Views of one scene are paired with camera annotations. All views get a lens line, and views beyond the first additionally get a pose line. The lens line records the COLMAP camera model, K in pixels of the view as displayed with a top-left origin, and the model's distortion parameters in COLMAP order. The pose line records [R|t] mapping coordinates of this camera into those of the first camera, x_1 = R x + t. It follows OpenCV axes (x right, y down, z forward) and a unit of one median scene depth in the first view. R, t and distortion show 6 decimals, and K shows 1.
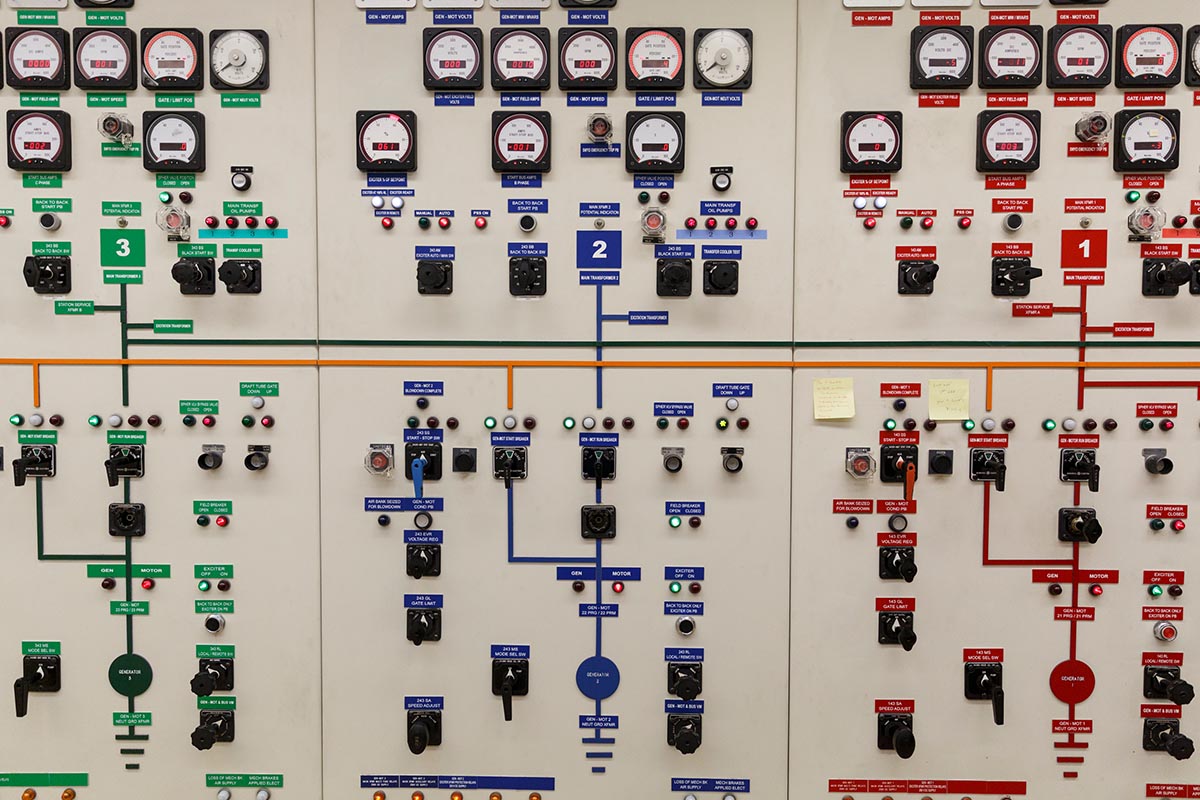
lens RADIAL K [[364.1, 0, 599.9], [0, 364.1, 366.3], [0, 0, 1]] dist [0.000939, -0.000081]
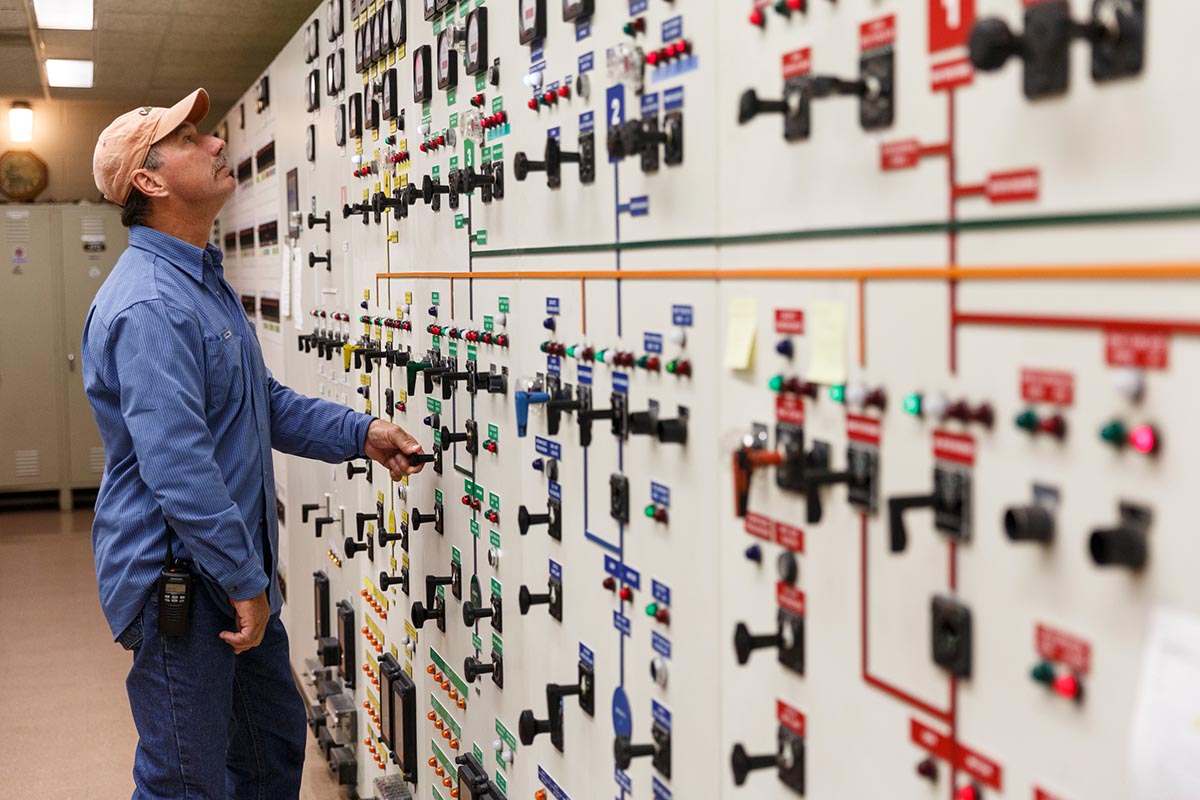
lens RADIAL K [[1677.2, 0, 600.0], [0, 1677.2, 400.0], [0, 0, 1]] dist [0.012563, -0.002926]
pose [[0.300541, 0.068288, -0.951321, 3.029810], [-0.006116, 0.997551, 0.069674, 0.010035], [0.953749, -0.015121, 0.300223, -0.013743]]
